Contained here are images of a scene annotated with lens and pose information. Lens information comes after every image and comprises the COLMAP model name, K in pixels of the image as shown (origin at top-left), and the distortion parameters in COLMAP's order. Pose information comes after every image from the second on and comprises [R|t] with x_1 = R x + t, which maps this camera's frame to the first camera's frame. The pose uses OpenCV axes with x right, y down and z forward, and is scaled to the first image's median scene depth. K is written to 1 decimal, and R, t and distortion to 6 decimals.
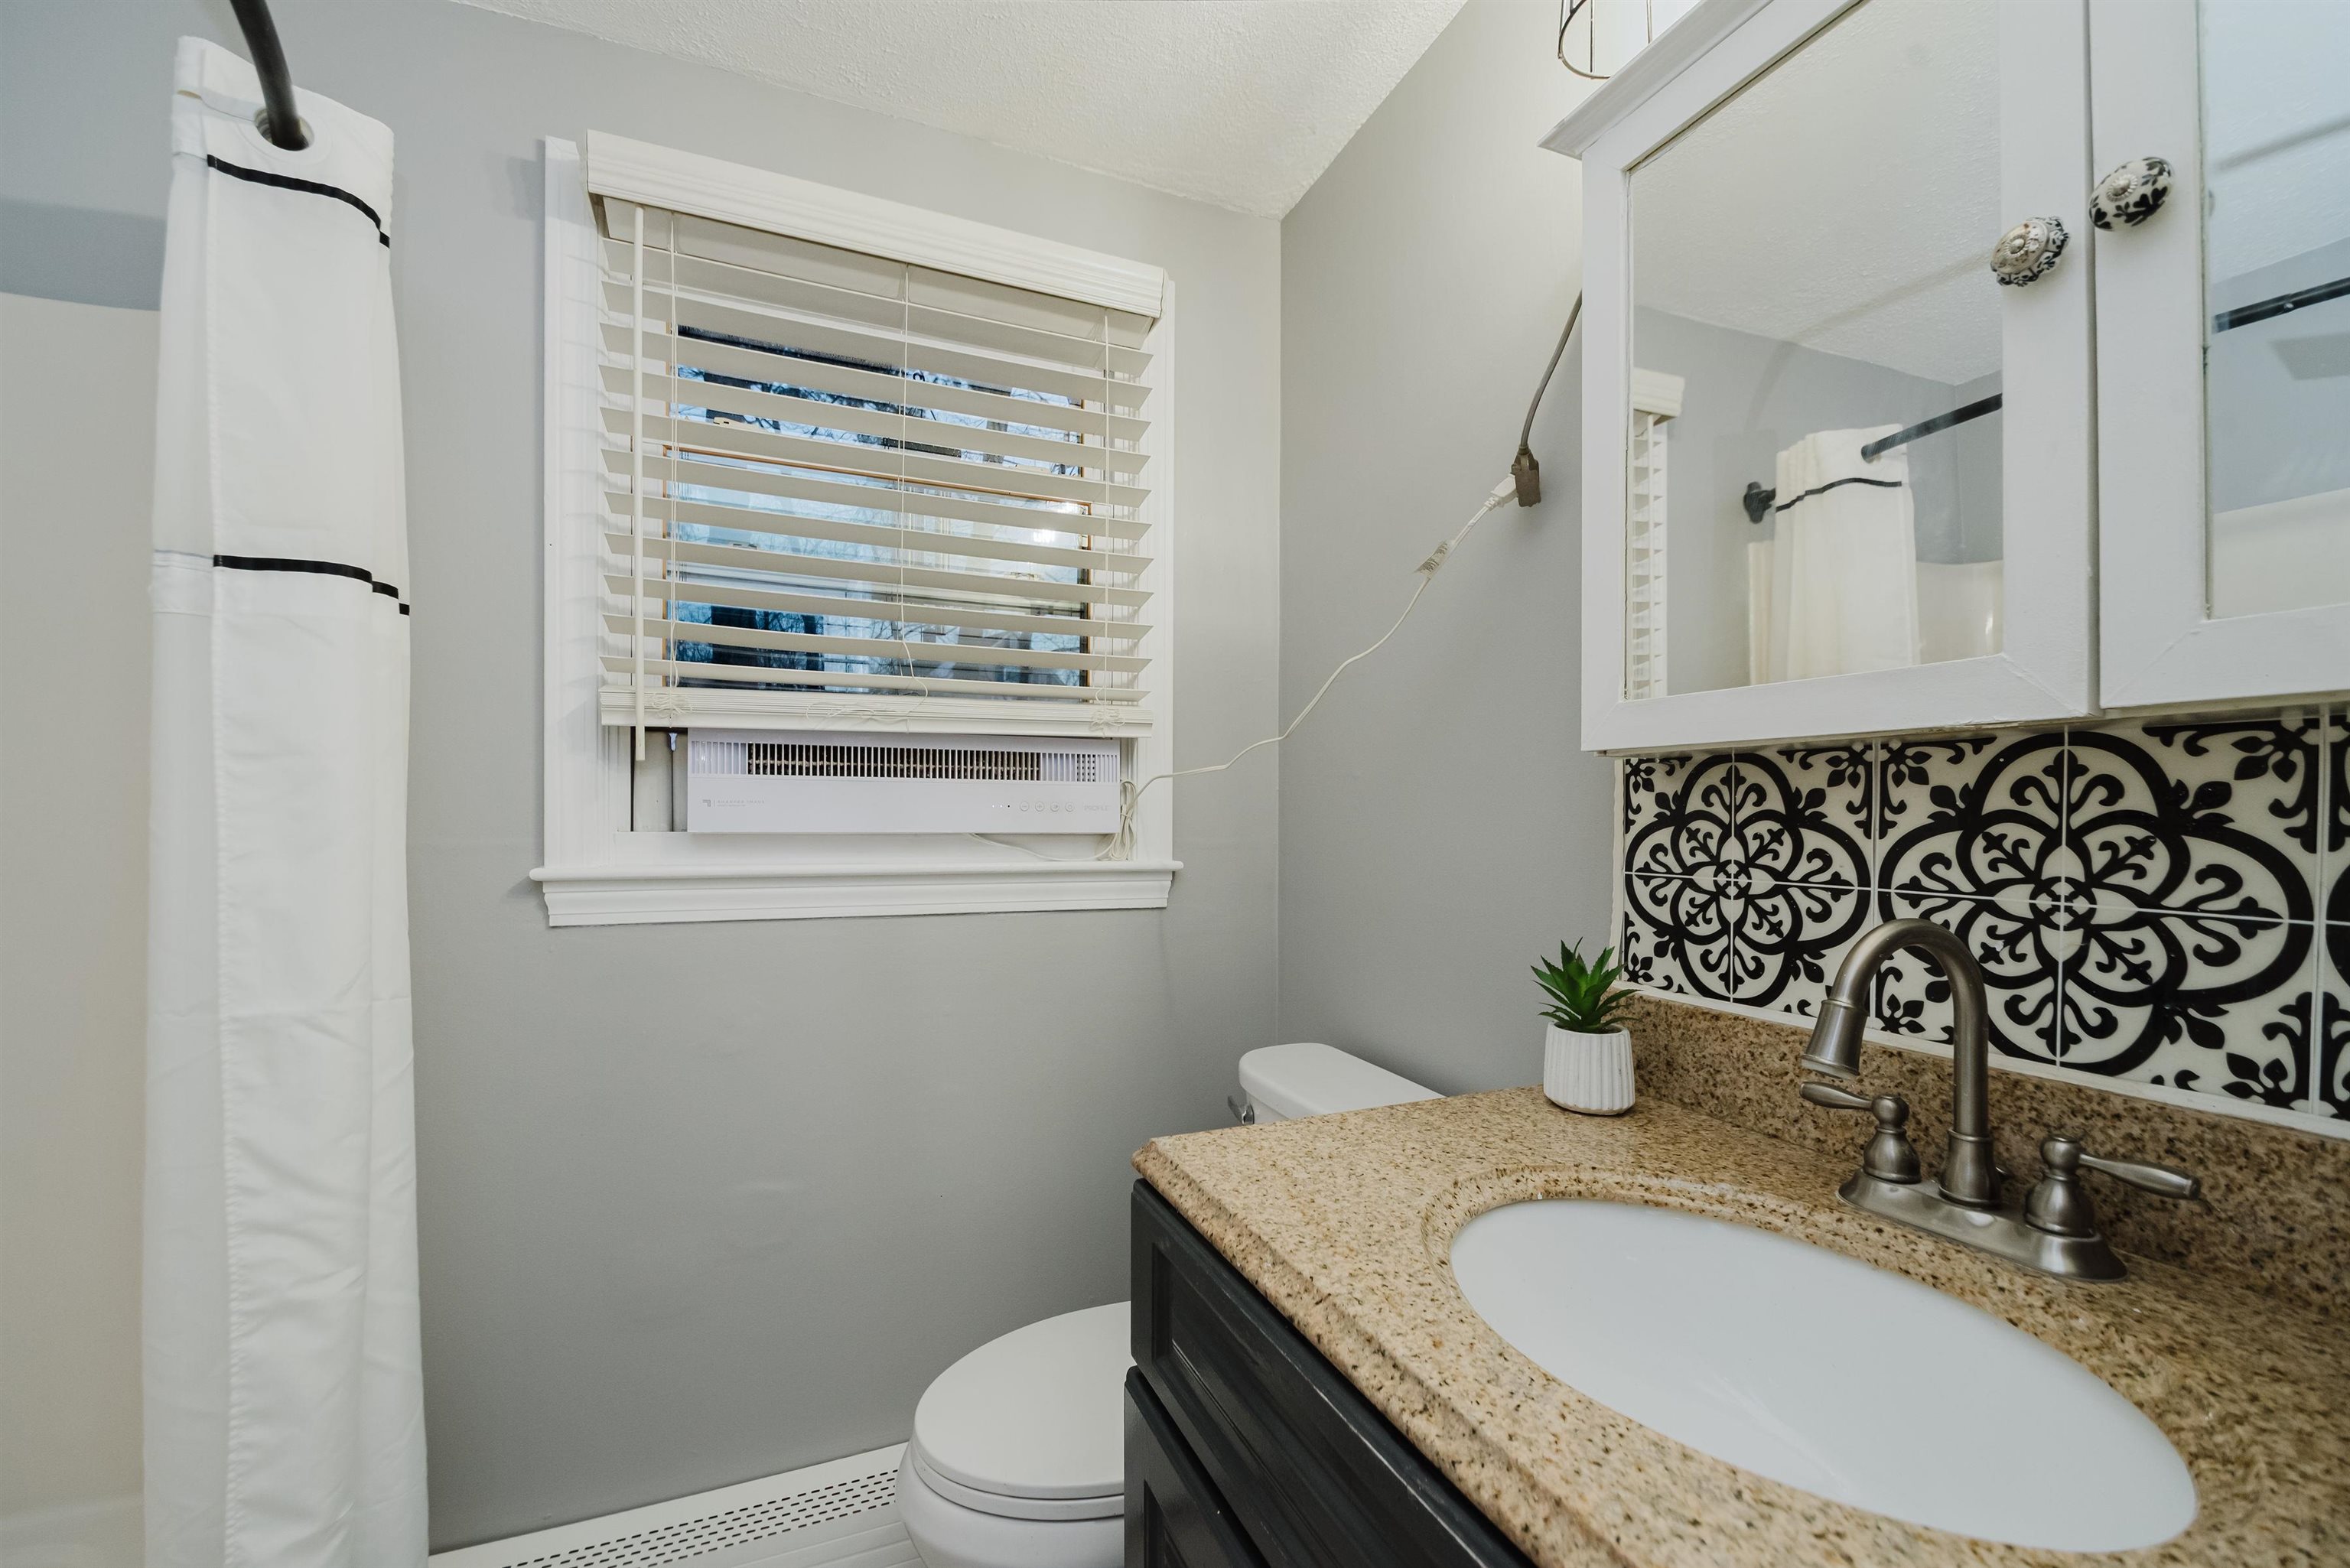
lens RADIAL K [[978.9, 0, 1176.9], [0, 978.9, 813.6], [0, 0, 1]] dist [0.008724, -0.014042]
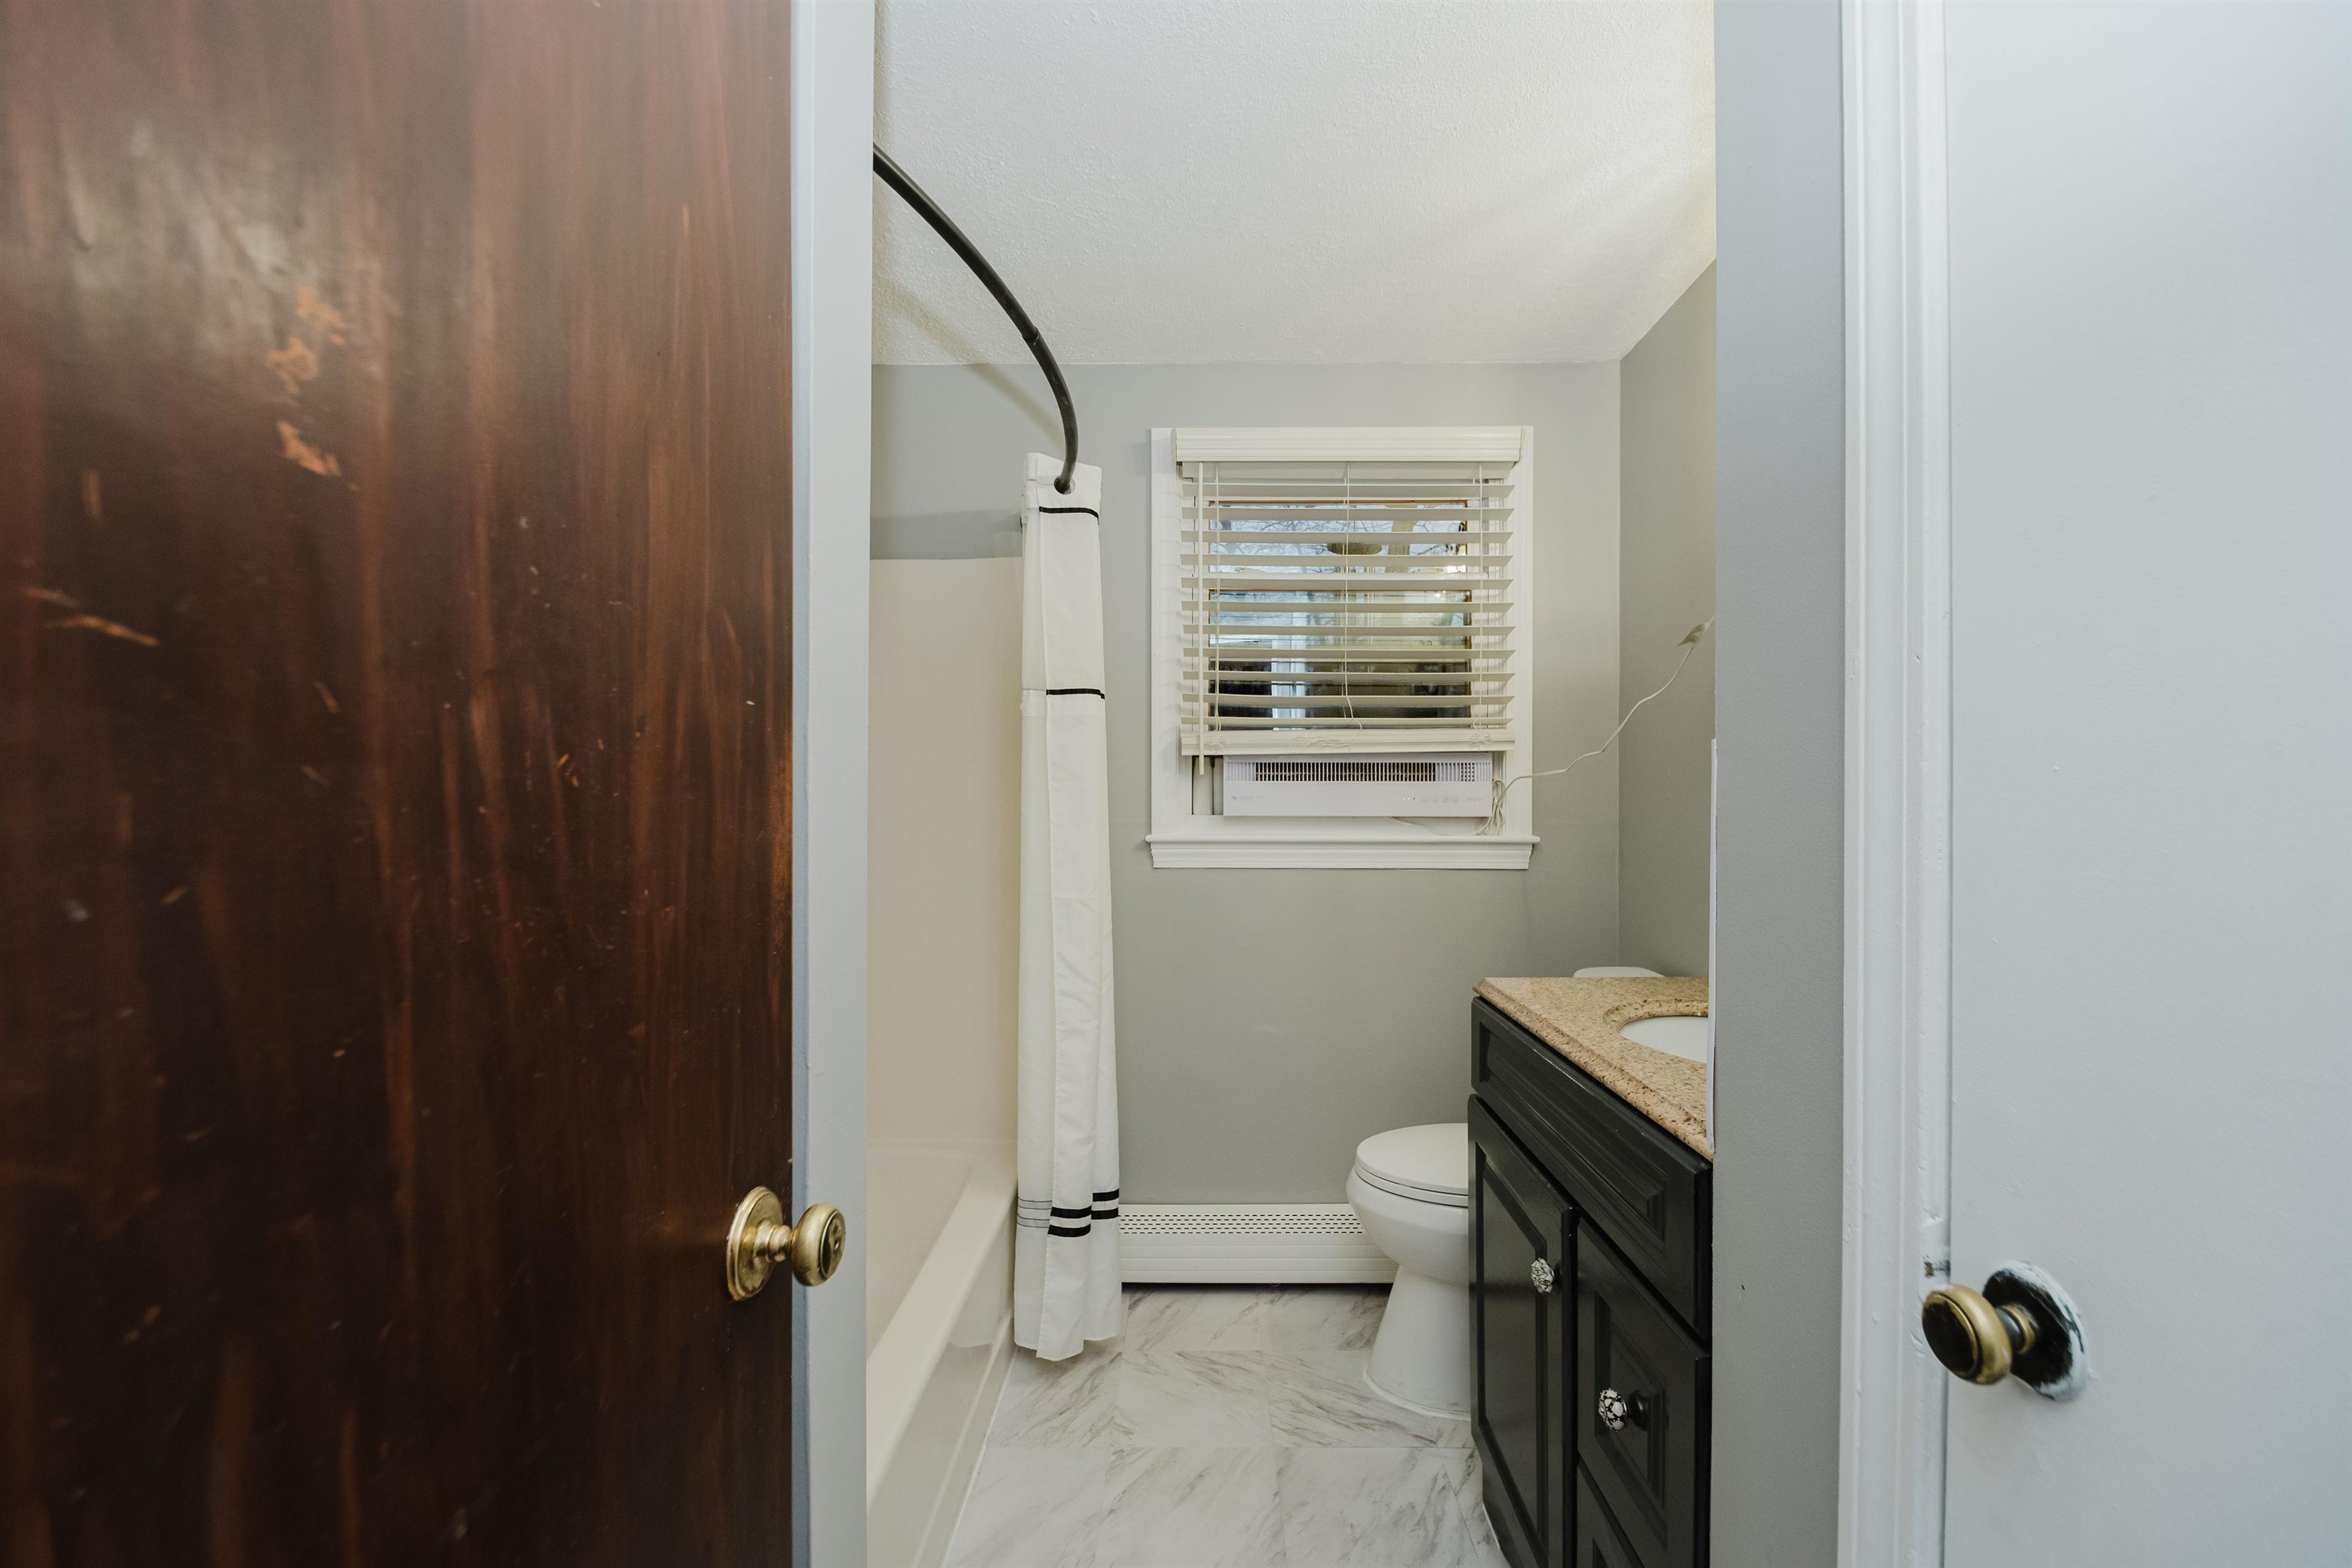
lens RADIAL K [[979.8, 0, 1177.9], [0, 979.8, 813.7], [0, 0, 1]] dist [0.008724, -0.014042]
pose [[0.911945, 0.001791, -0.410309, 0.221519], [0.004295, 0.999894, 0.013911, -0.013337], [0.410291, -0.014448, 0.911840, -1.007448]]
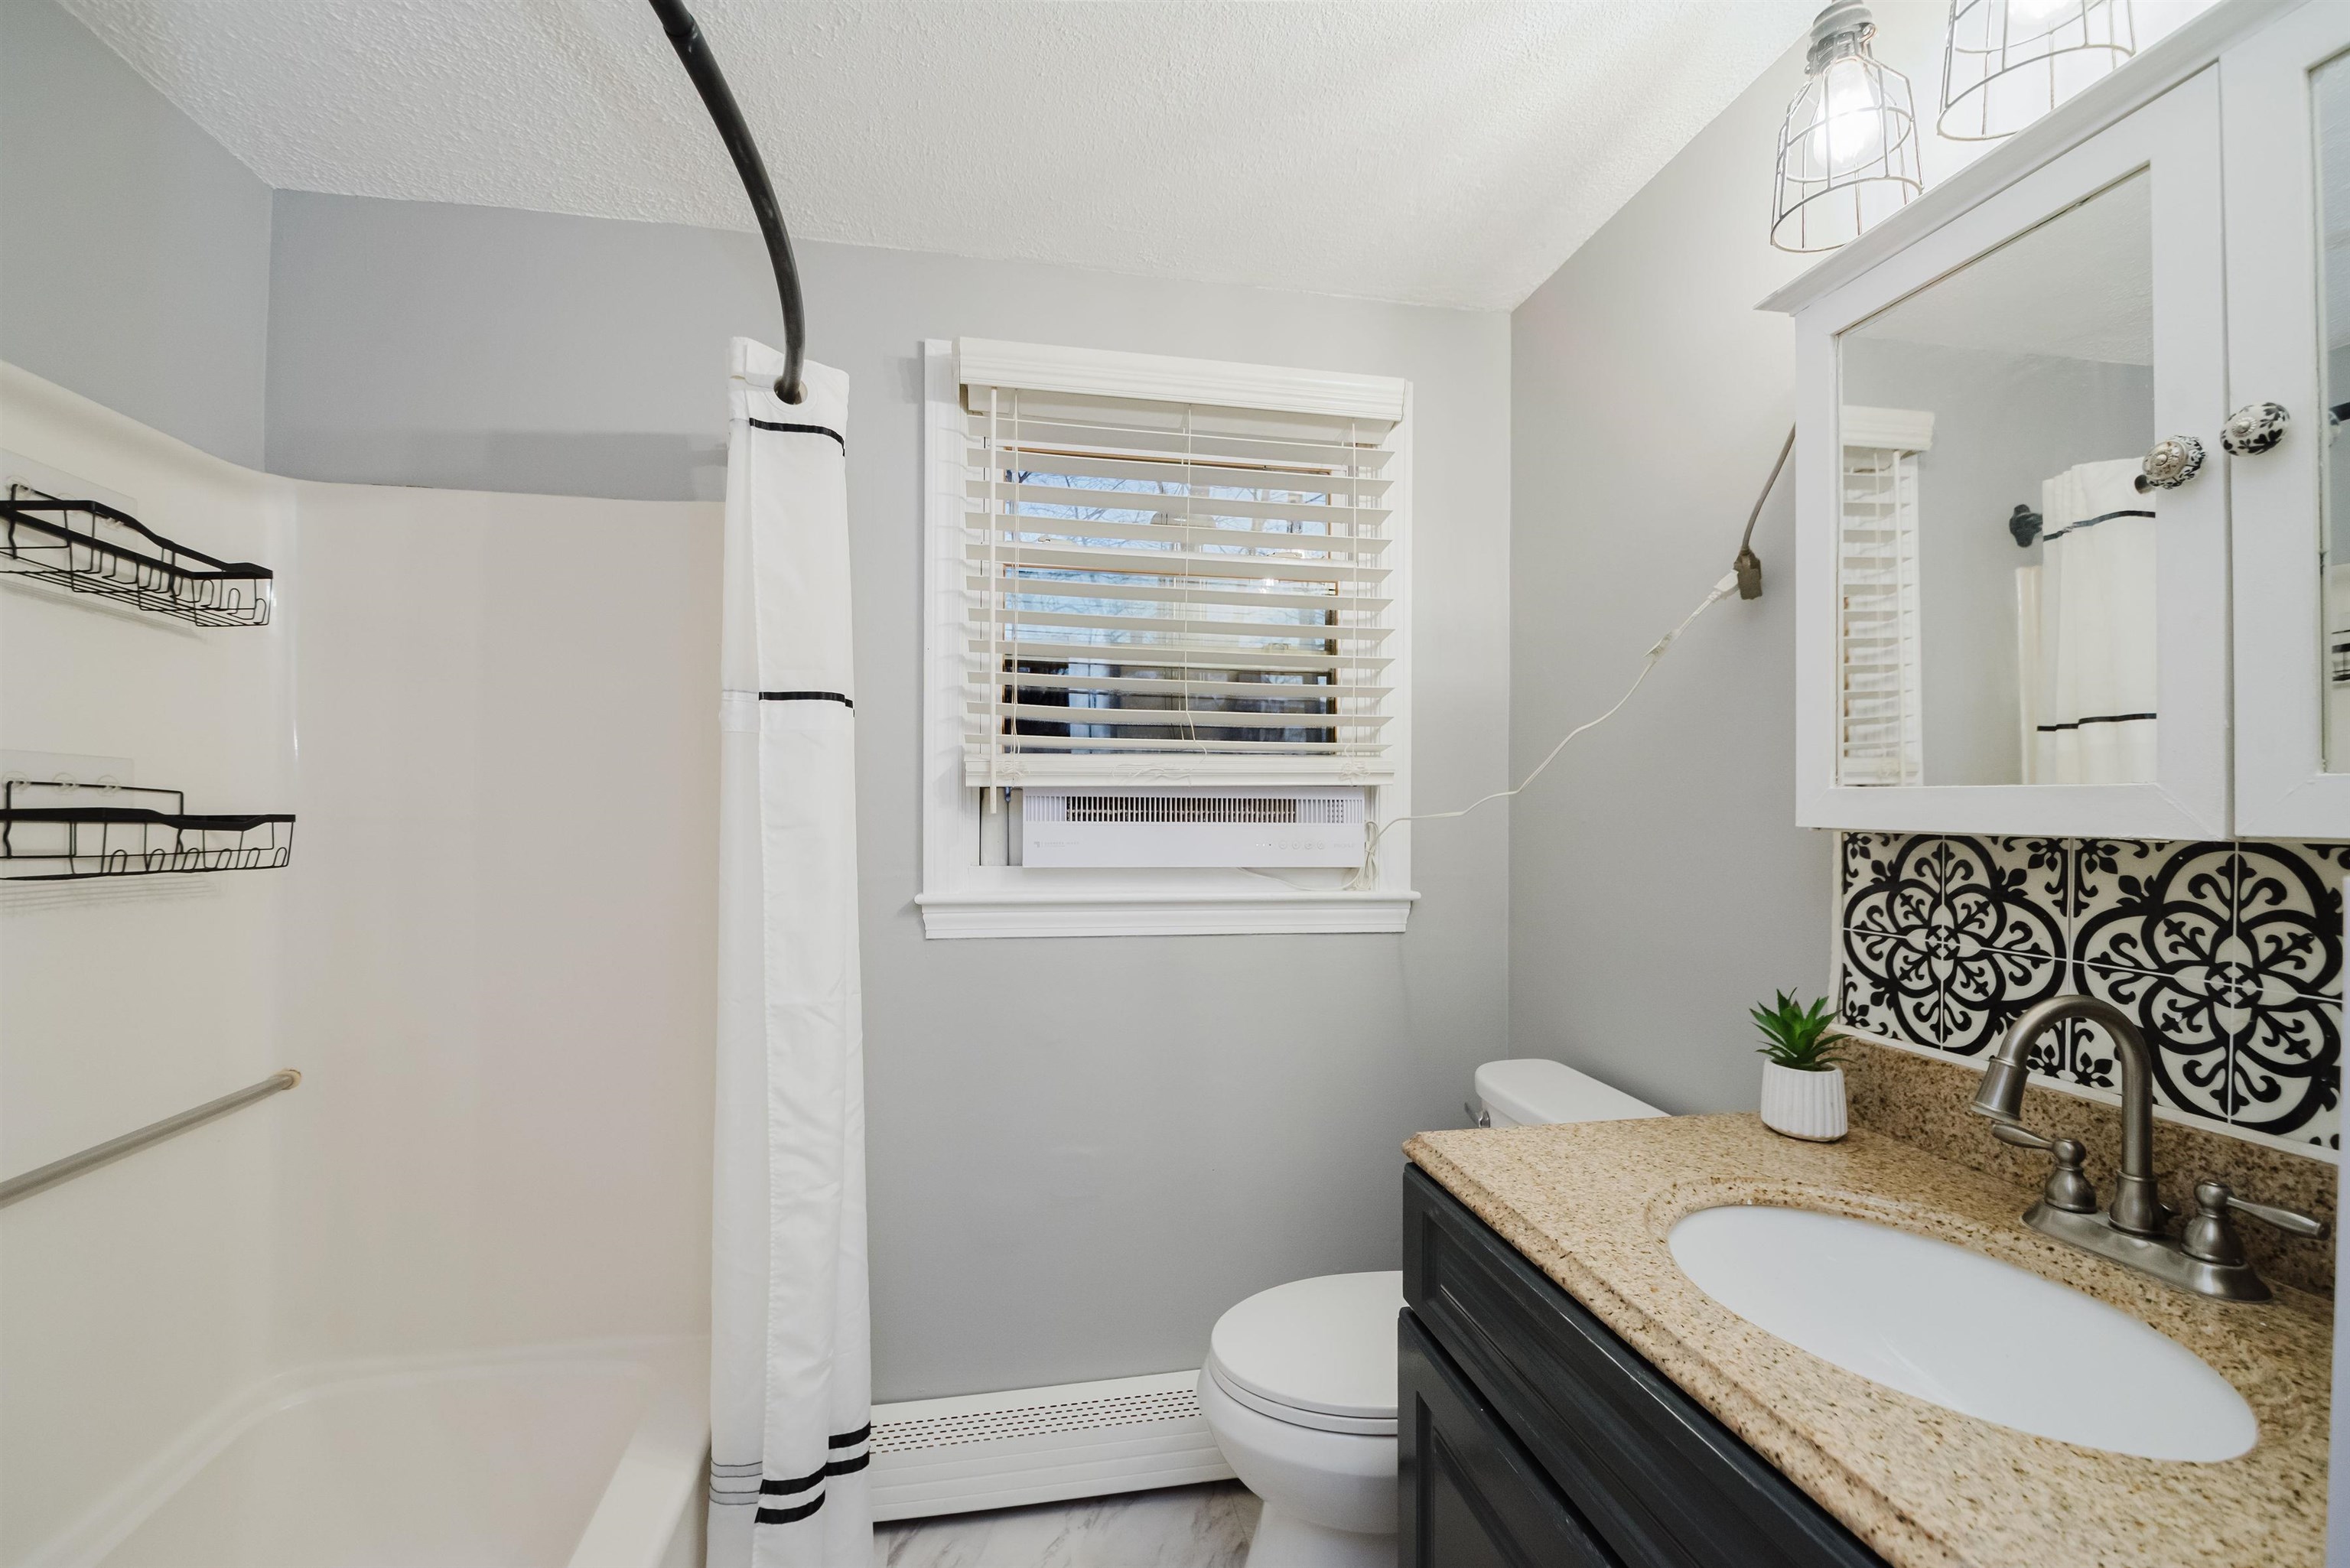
lens RADIAL K [[980.4, 0, 1152.2], [0, 980.4, 807.2], [0, 0, 1]] dist [-0.002488, -0.007390]
pose [[0.973519, -0.000438, -0.228607, -0.073767], [0.000150, 0.999999, -0.001275, -0.096947], [0.228607, 0.001207, 0.973518, -0.342656]]
